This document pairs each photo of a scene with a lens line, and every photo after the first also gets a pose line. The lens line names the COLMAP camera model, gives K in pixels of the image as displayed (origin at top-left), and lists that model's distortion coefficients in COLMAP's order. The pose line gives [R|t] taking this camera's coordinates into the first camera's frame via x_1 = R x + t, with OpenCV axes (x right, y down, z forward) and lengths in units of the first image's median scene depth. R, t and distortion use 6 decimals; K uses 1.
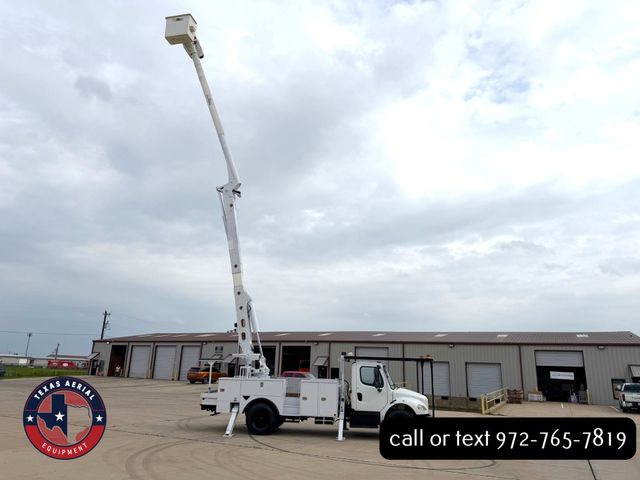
lens RADIAL K [[451.8, 0, 320.3], [0, 451.8, 235.0], [0, 0, 1]] dist [0.088855, -0.110056]
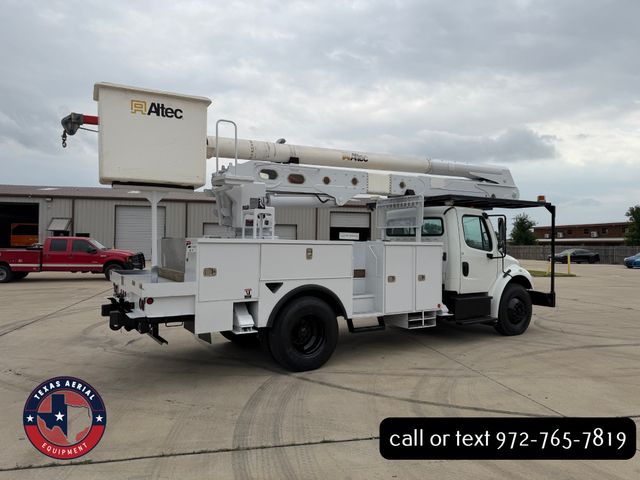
lens RADIAL K [[450.5, 0, 319.8], [0, 450.5, 243.4], [0, 0, 1]] dist [0.080026, -0.108148]
pose [[0.781709, -0.023990, 0.623182, -0.270482], [-0.161776, 0.957253, 0.239780, 0.165676], [-0.602296, -0.288254, 0.744412, 0.522578]]
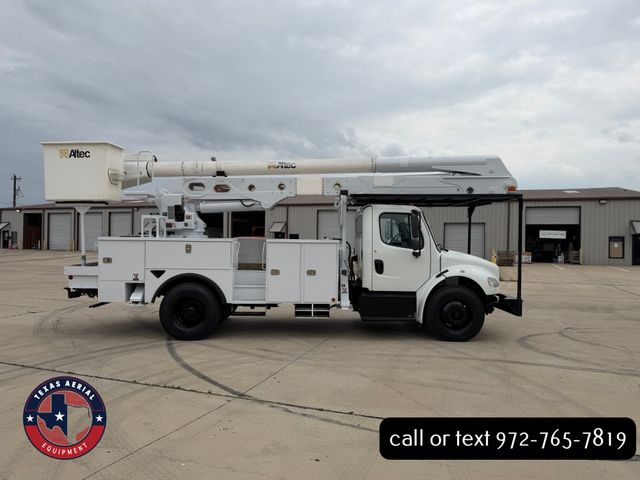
lens RADIAL K [[452.4, 0, 321.5], [0, 452.4, 239.7], [0, 0, 1]] dist [0.082873, -0.113487]
pose [[0.993444, -0.021500, 0.112276, -0.027835], [-0.011134, 0.959288, 0.282209, 0.129062], [-0.113772, -0.281609, 0.952760, 0.374580]]
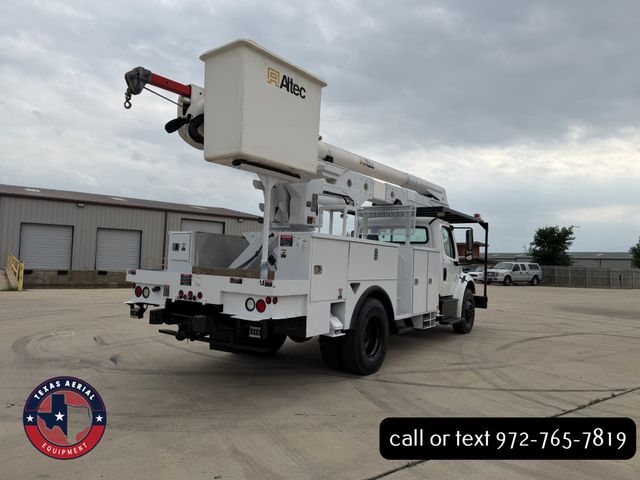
lens RADIAL K [[449.4, 0, 325.9], [0, 449.4, 242.8], [0, 0, 1]] dist [0.028739, -0.002794]
pose [[0.453631, 0.022768, 0.890899, -0.364937], [-0.274100, 0.954780, 0.115167, 0.211820], [-0.847991, -0.296439, 0.439359, 0.644781]]
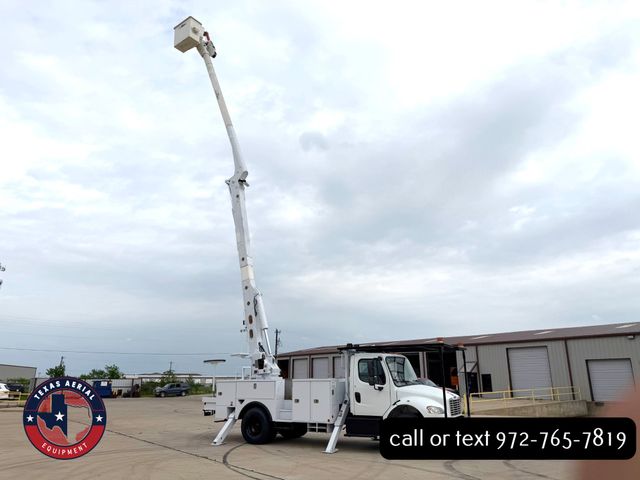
lens RADIAL K [[454.3, 0, 320.4], [0, 454.3, 237.8], [0, 0, 1]] dist [0.082816, -0.115083]
pose [[0.908336, -0.156130, -0.388007, 0.274702], [0.147629, 0.987684, -0.051832, 0.082883], [0.391320, -0.010200, 0.920198, 0.181375]]
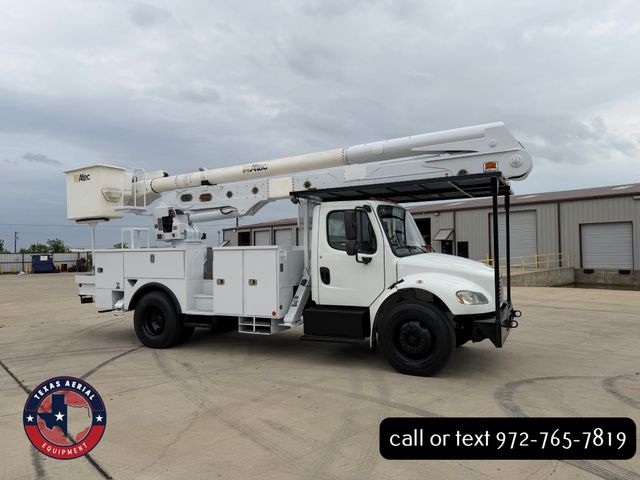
lens RADIAL K [[454.8, 0, 315.5], [0, 454.8, 236.2], [0, 0, 1]] dist [0.080541, -0.112933]
pose [[0.931928, -0.059766, -0.357683, 0.173112], [0.146035, 0.964667, 0.219298, 0.159958], [0.331939, -0.256605, 0.907728, 0.440233]]
